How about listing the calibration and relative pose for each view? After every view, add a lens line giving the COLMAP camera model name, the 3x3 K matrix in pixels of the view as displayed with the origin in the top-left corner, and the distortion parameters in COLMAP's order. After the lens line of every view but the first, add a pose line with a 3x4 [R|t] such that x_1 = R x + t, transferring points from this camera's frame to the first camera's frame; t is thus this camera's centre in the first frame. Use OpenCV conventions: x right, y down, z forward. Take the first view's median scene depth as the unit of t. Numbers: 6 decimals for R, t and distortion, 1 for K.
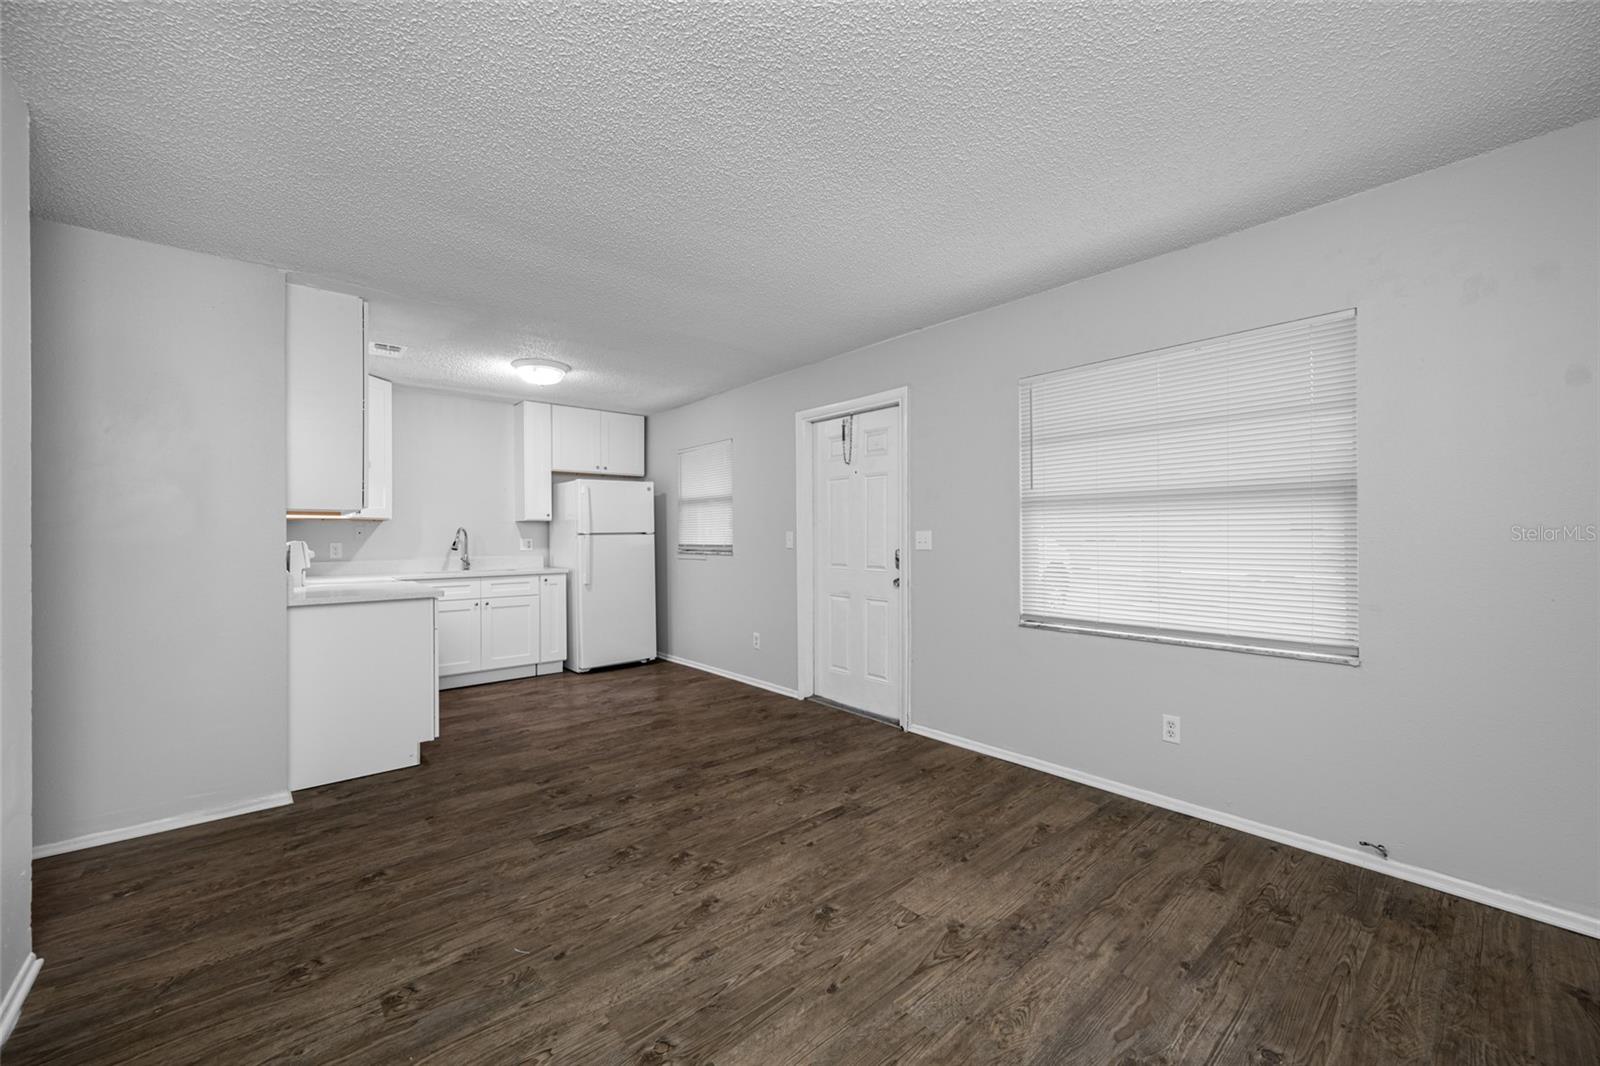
lens RADIAL K [[631.3, 0, 777.8], [0, 631.3, 529.5], [0, 0, 1]] dist [0.000846, -0.000083]
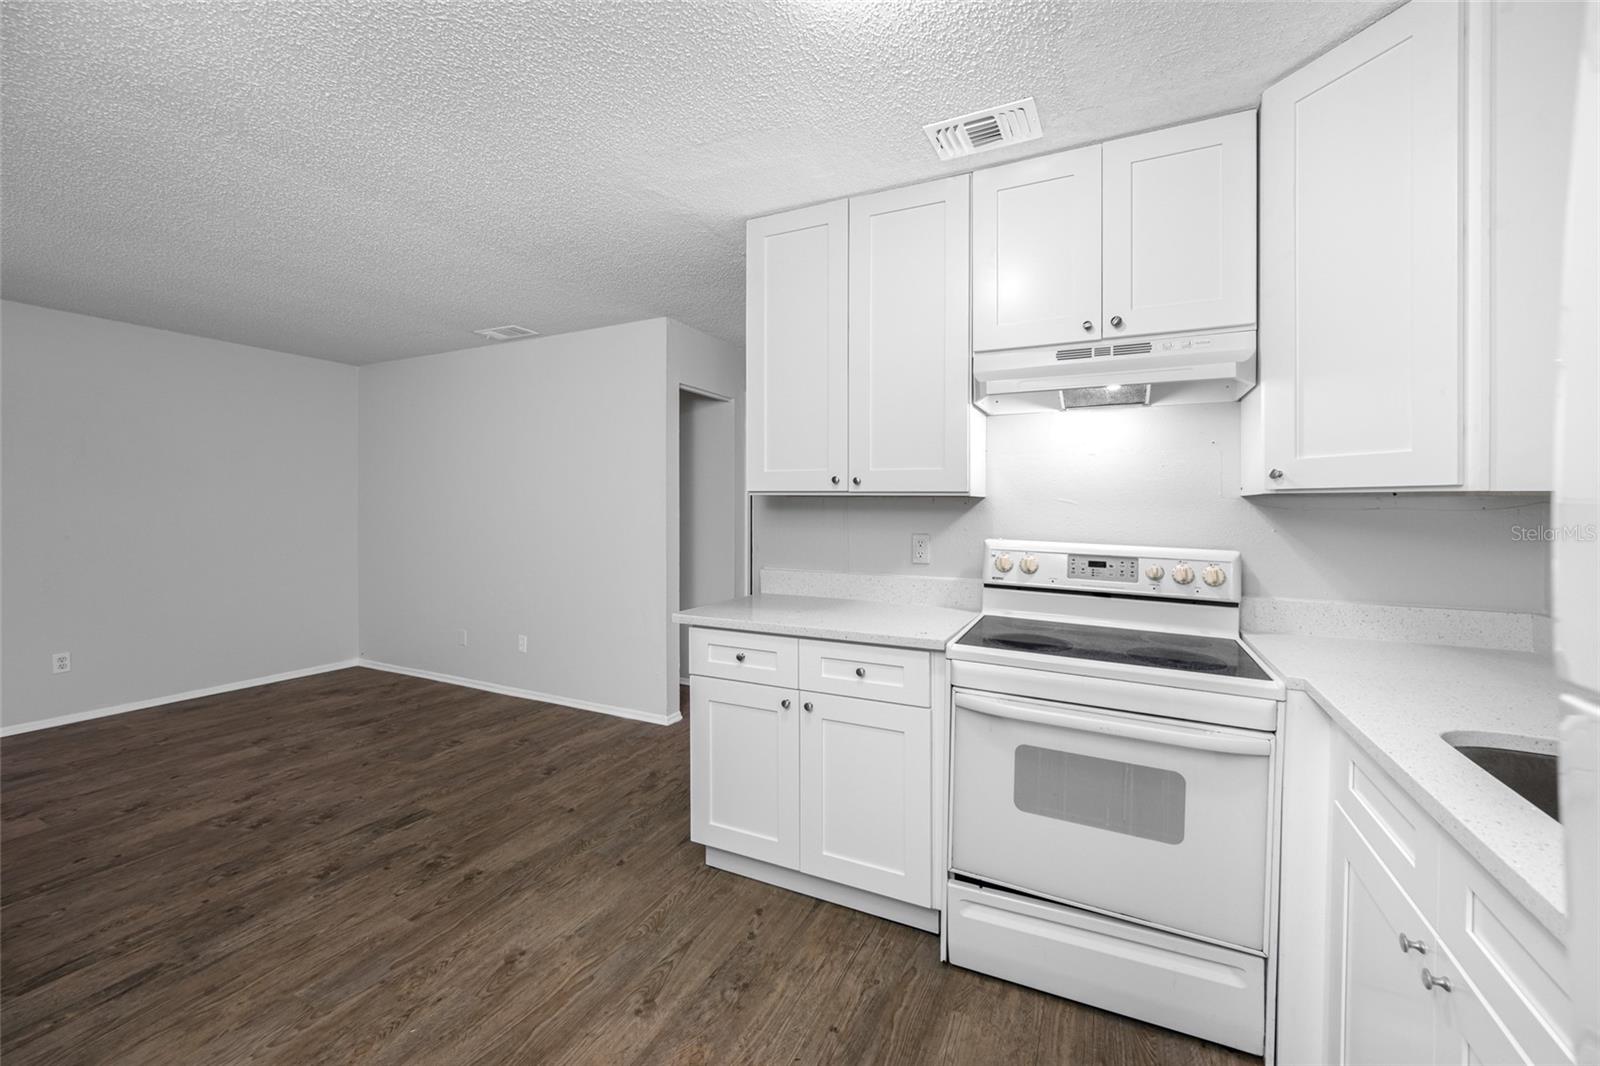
lens RADIAL K [[634.4, 0, 796.7], [0, 634.4, 528.9], [0, 0, 1]] dist [0.000771, -0.000127]
pose [[-0.907640, 0.015659, -0.419458, -0.406403], [0.004424, 0.999605, 0.027743, -0.004992], [0.419727, 0.023325, -0.907351, 1.780898]]
